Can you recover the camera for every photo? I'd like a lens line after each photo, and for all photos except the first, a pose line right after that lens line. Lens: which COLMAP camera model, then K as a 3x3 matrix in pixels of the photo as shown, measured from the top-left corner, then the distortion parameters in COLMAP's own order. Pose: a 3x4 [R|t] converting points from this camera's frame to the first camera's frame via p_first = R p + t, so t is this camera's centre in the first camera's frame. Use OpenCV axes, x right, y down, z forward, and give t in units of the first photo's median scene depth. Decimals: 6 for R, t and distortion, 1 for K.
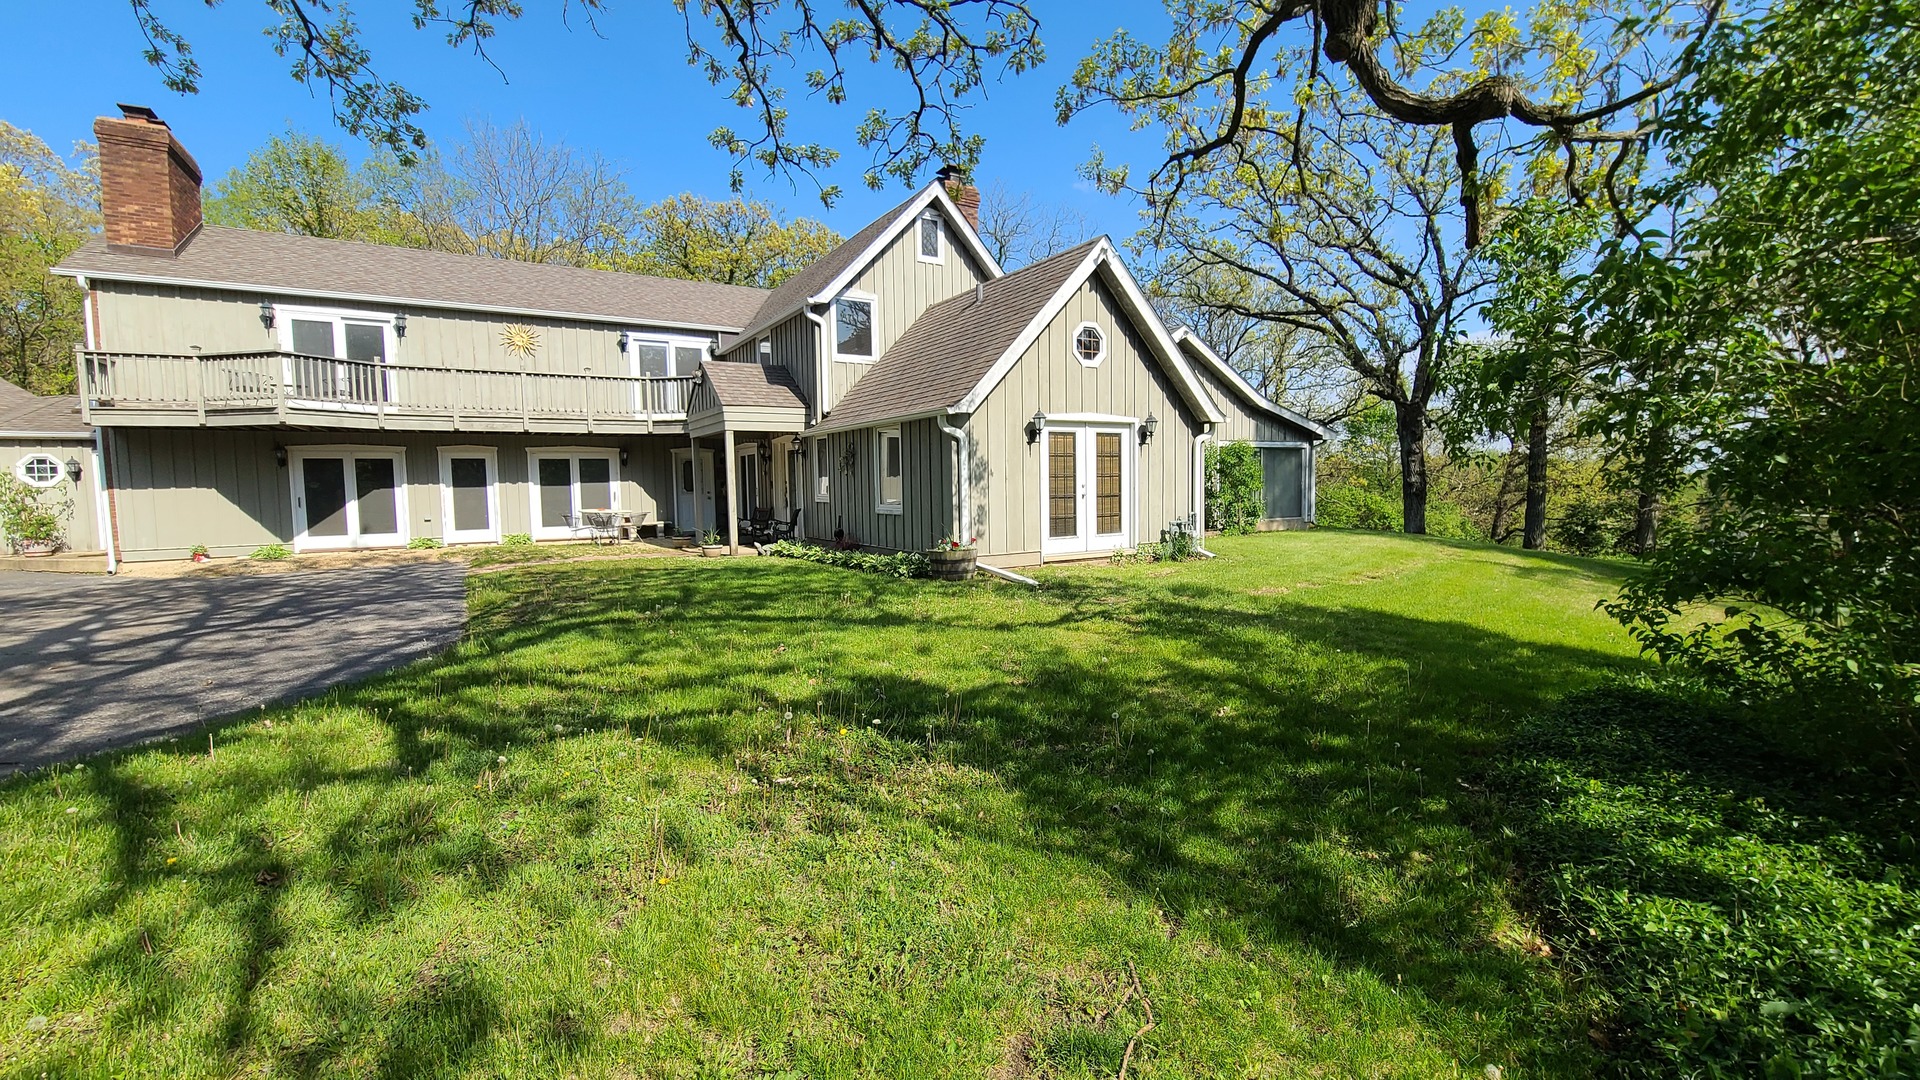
lens RADIAL K [[752.1, 0, 960.3], [0, 752.1, 539.4], [0, 0, 1]] dist [-0.014617, -0.000293]
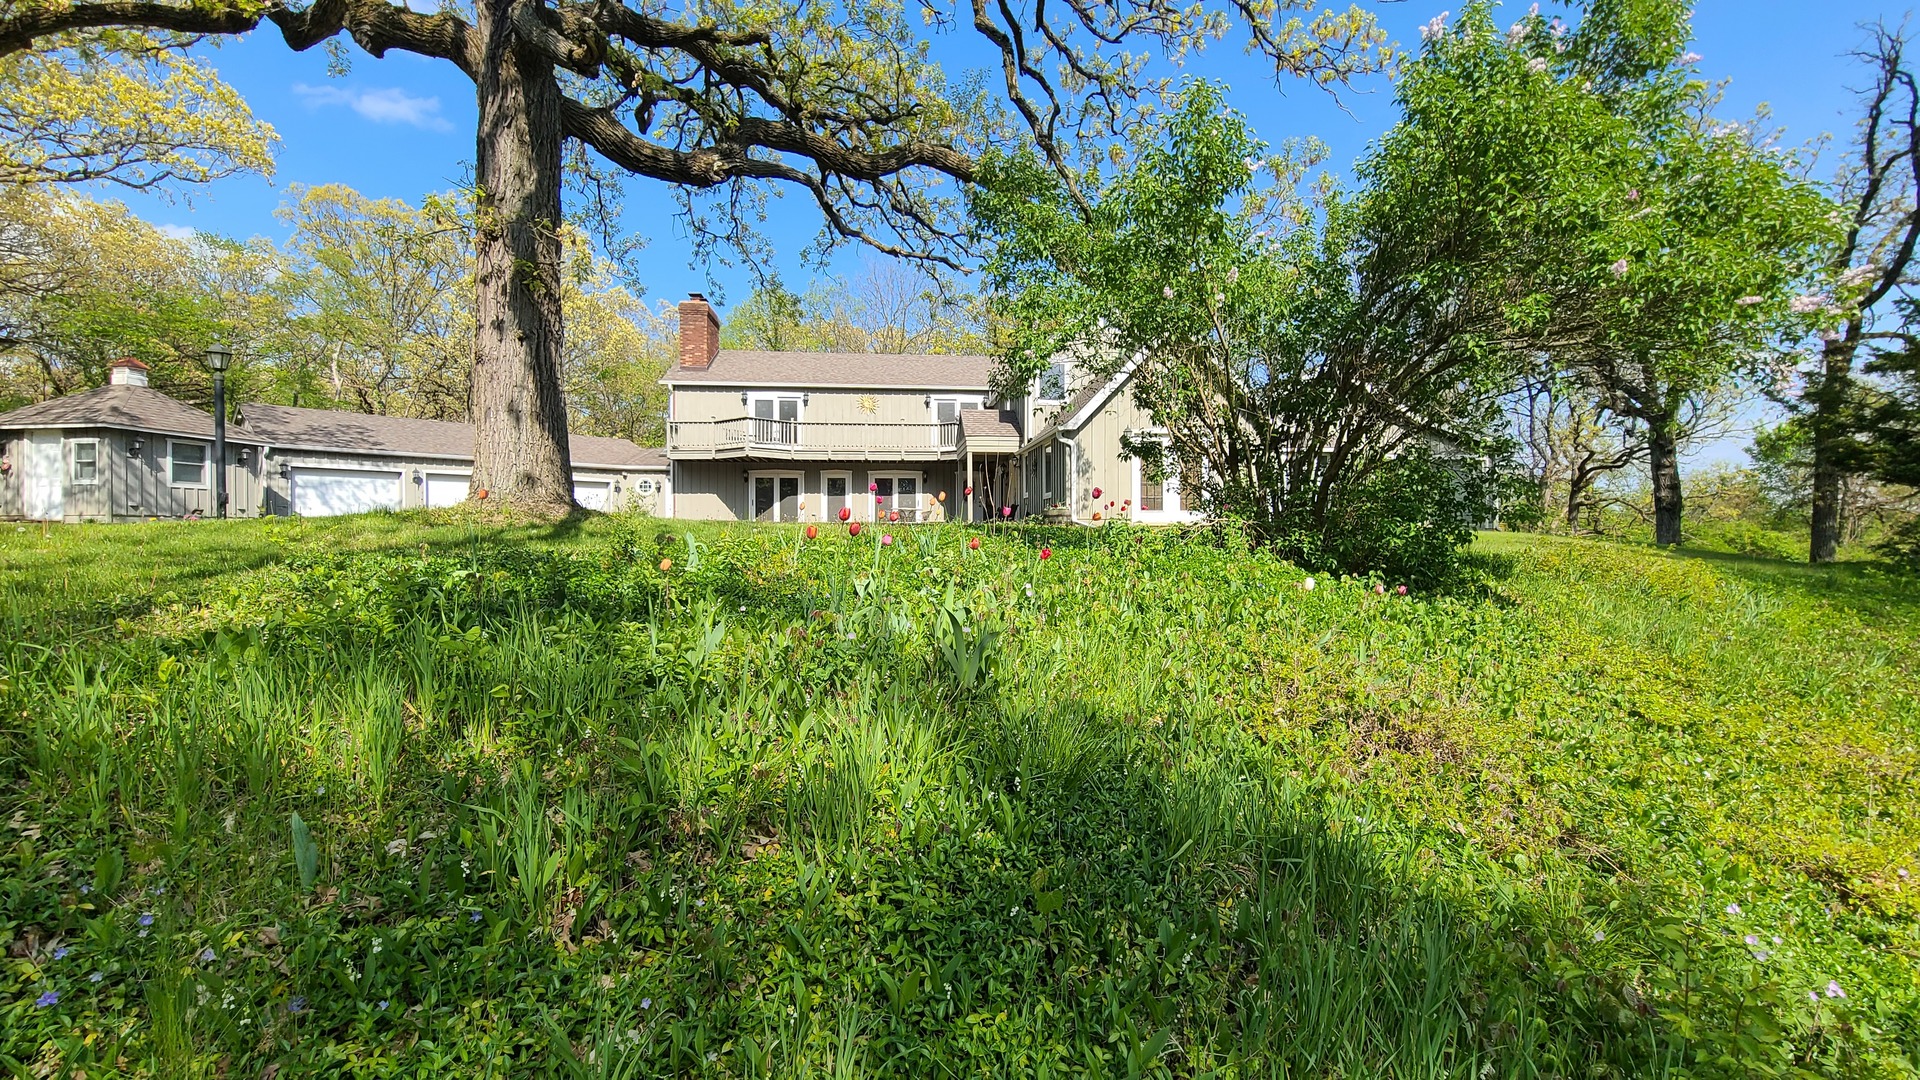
lens RADIAL K [[752.1, 0, 960.3], [0, 752.1, 538.7], [0, 0, 1]] dist [-0.014617, -0.000293]
pose [[0.894060, 0.017083, -0.447622, 0.343693], [-0.046235, 0.997455, -0.054281, 0.108684], [0.445555, 0.069226, 0.892574, -0.357626]]
